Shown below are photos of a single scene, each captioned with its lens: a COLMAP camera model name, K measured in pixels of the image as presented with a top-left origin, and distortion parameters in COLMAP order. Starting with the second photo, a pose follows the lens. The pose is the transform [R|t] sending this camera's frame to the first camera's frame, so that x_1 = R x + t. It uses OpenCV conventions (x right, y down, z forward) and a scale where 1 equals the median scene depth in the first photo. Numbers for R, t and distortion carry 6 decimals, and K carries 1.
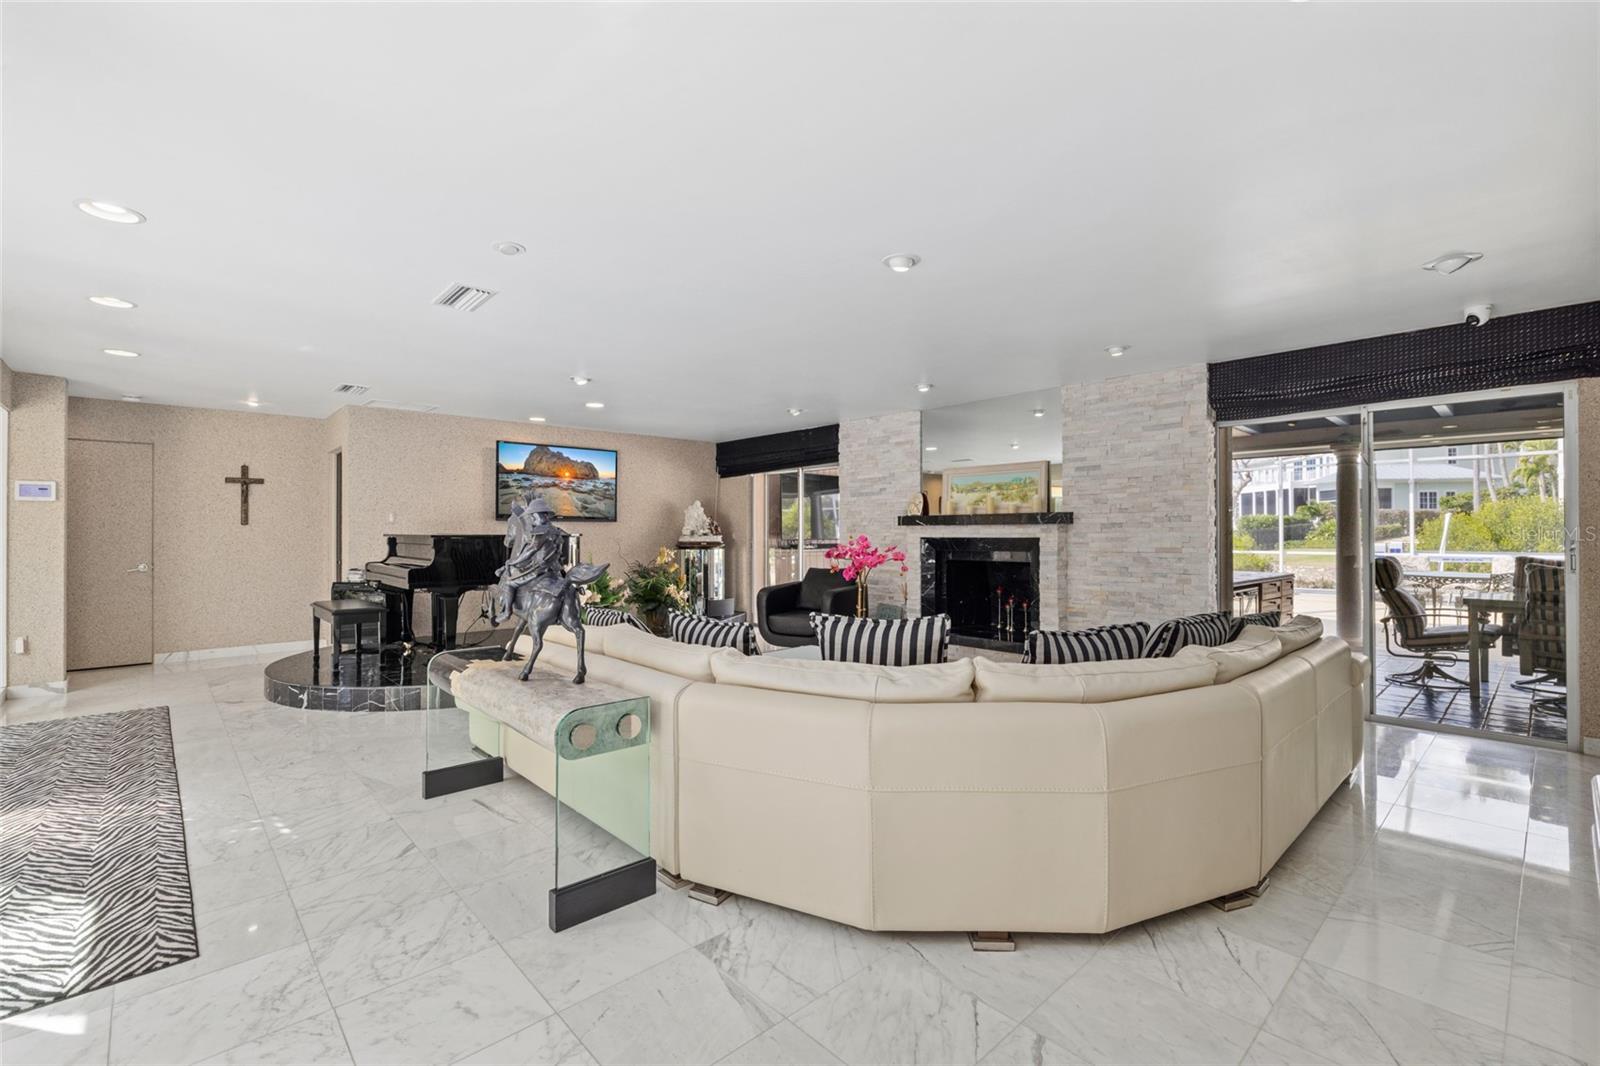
lens RADIAL K [[701.8, 0, 807.8], [0, 701.8, 527.1], [0, 0, 1]] dist [0.000871, 0.000230]
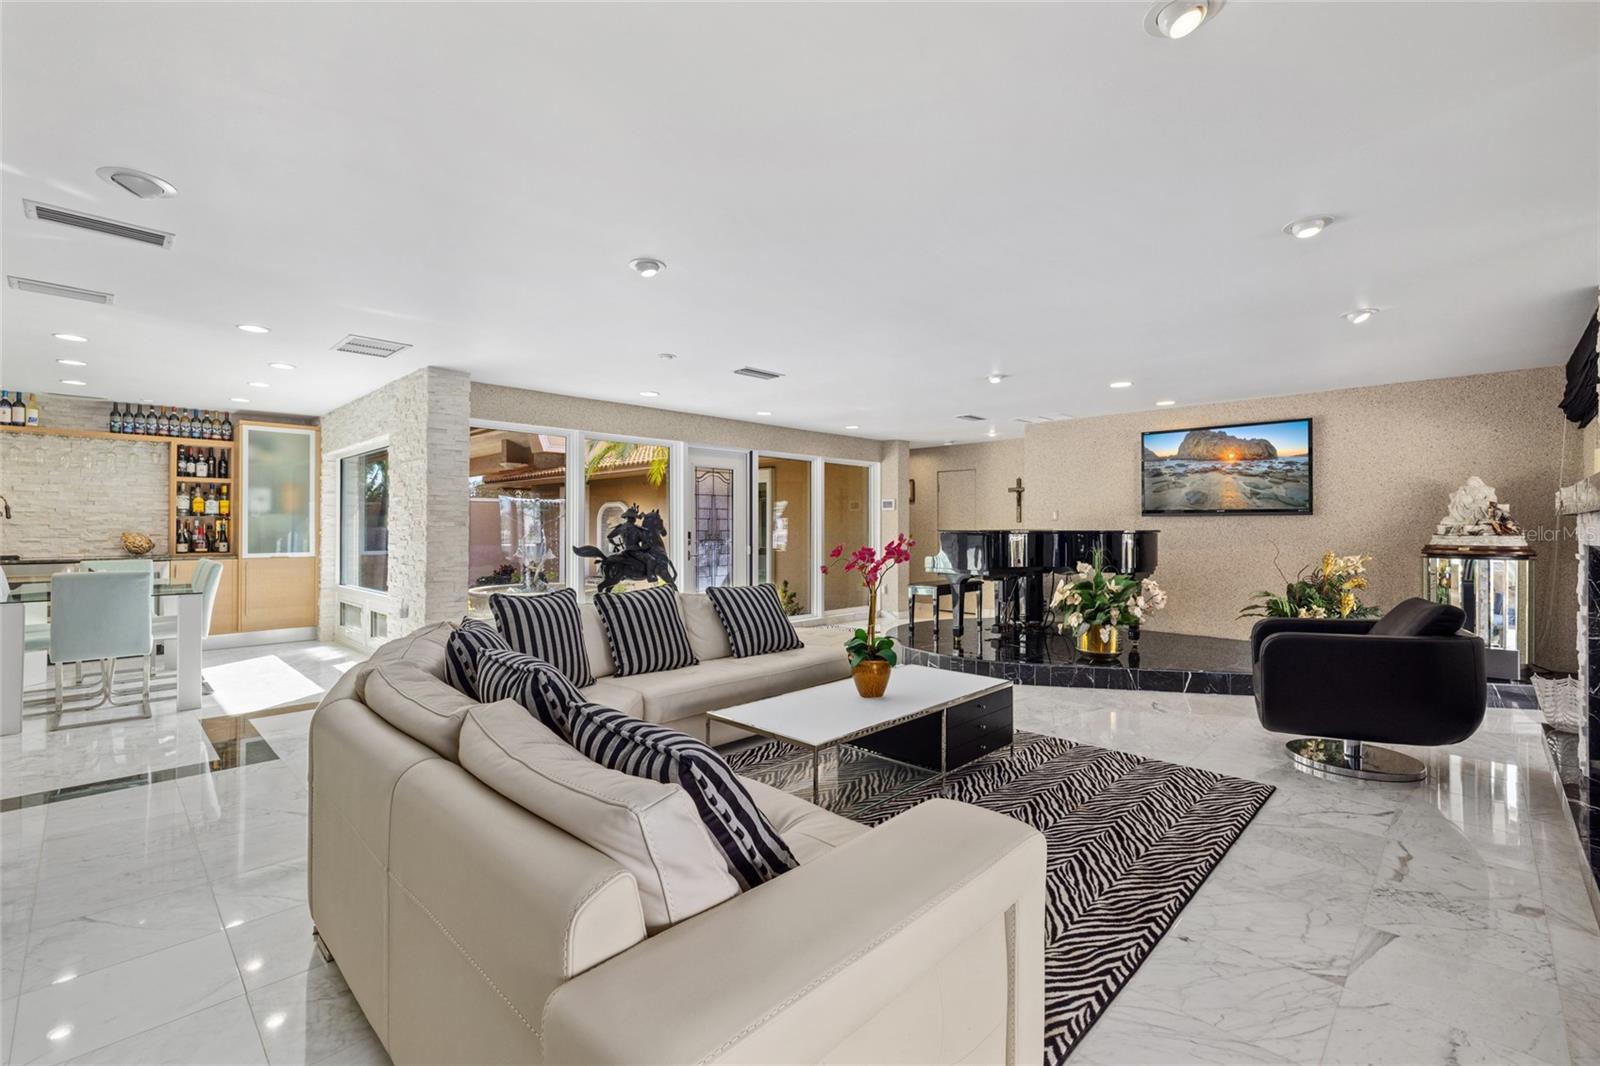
lens RADIAL K [[692.0, 0, 813.5], [0, 692.0, 520.8], [0, 0, 1]] dist [-0.000985, -0.000028]
pose [[0.056389, -0.006707, -0.998386, 0.547127], [0.005179, 0.999966, -0.006425, 0.001011], [0.998395, -0.004808, 0.056422, 0.565567]]
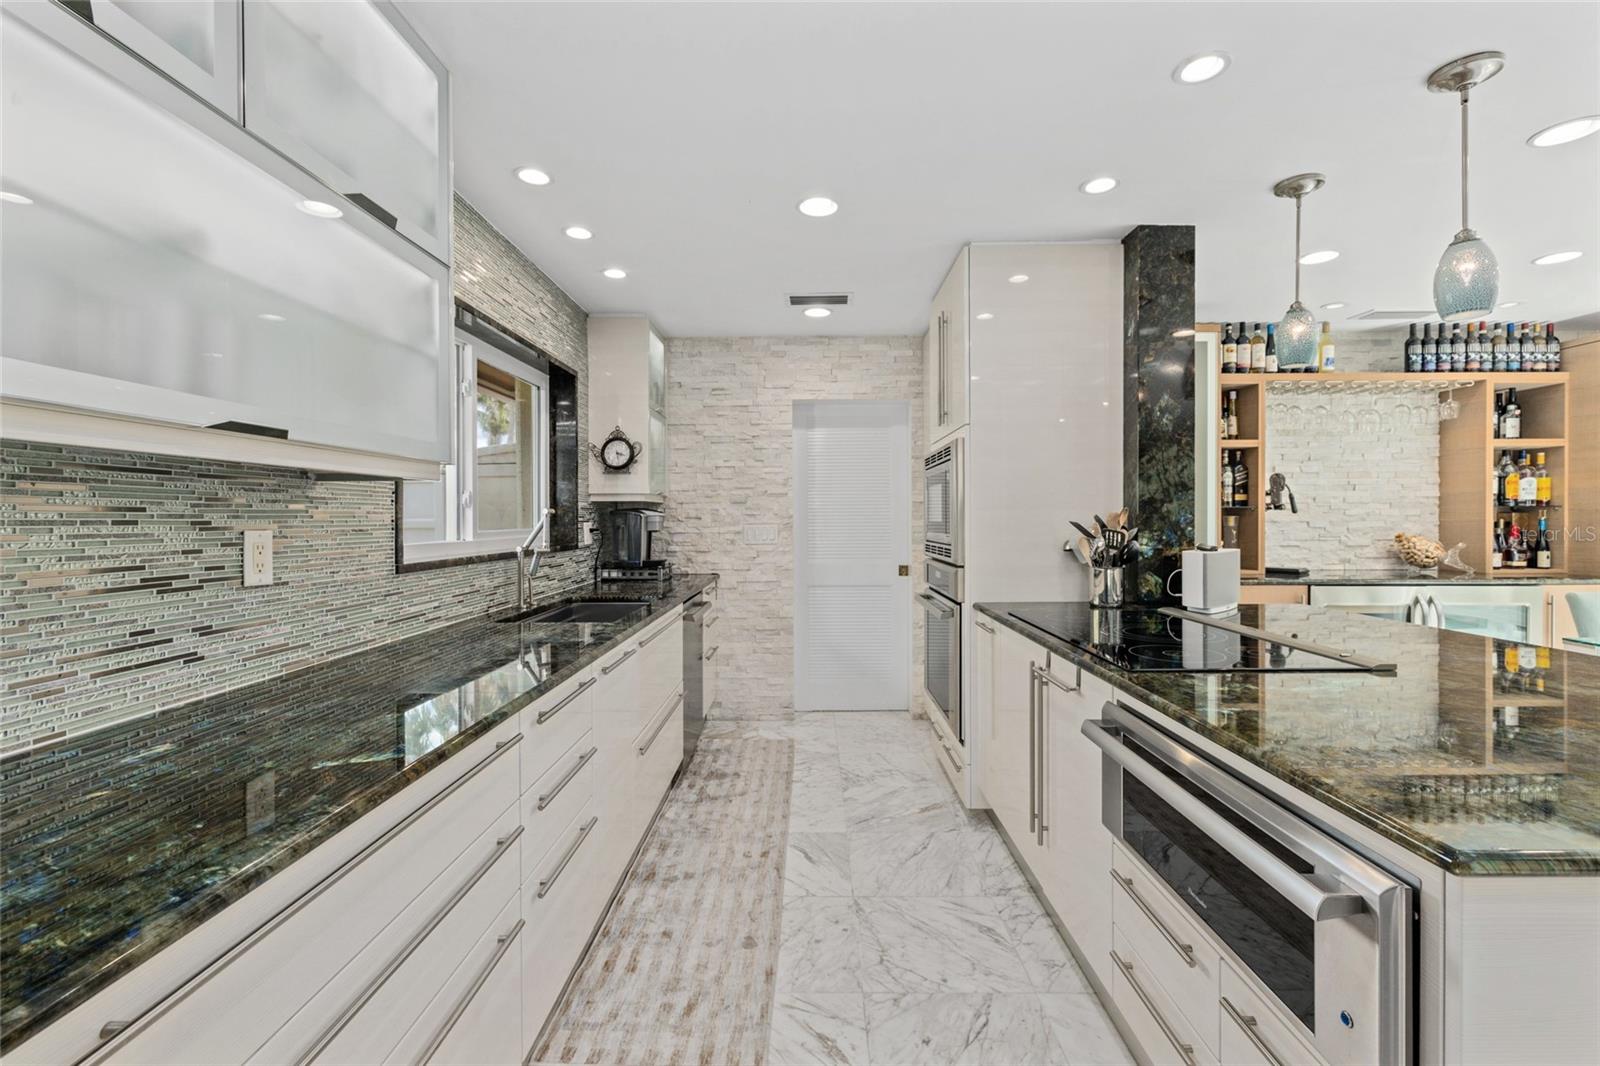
lens RADIAL K [[679.5, 0, 804.3], [0, 679.5, 525.1], [0, 0, 1]] dist [-0.000110, 0.000117]
pose [[-0.687560, 0.013956, -0.725993, 0.310543], [0.011588, 0.999899, 0.008246, -0.012970], [0.726035, -0.002743, -0.687652, -0.365412]]
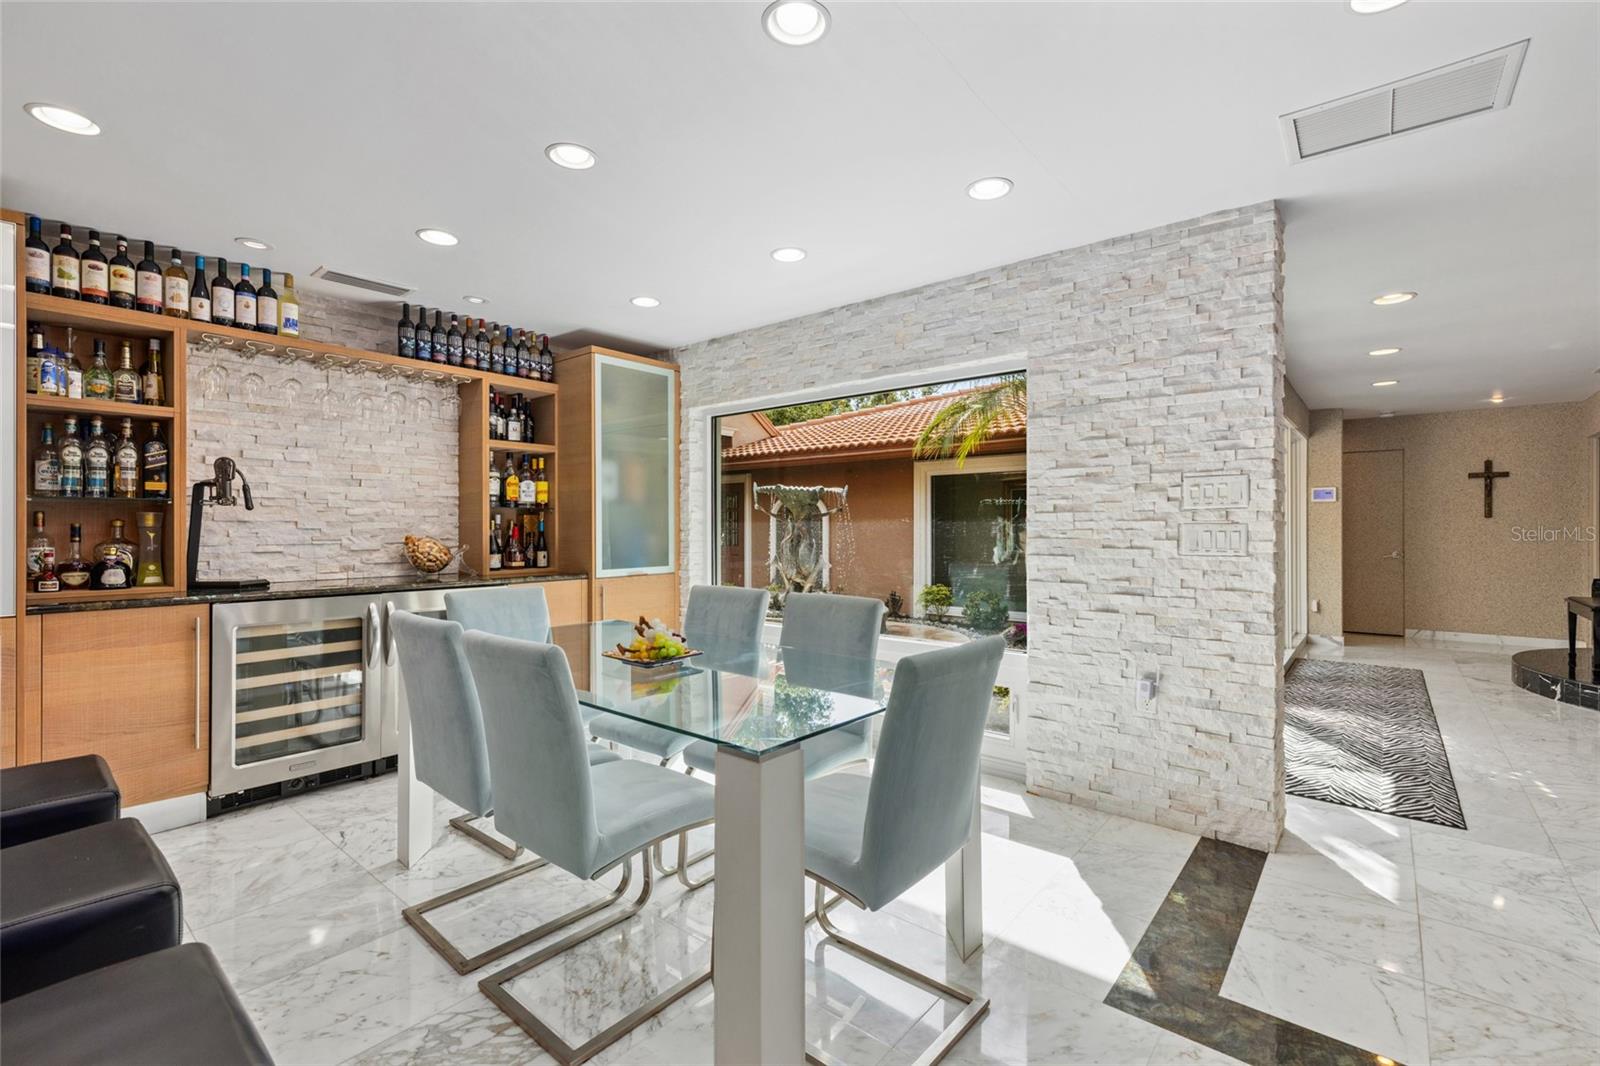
lens RADIAL K [[701.8, 0, 807.8], [0, 701.8, 527.1], [0, 0, 1]] dist [0.000871, 0.000230]
pose [[0.130475, 0.002960, -0.991447, 0.100499], [0.006984, 0.999968, 0.003904, -0.000439], [0.991427, -0.007434, 0.130450, -0.138954]]
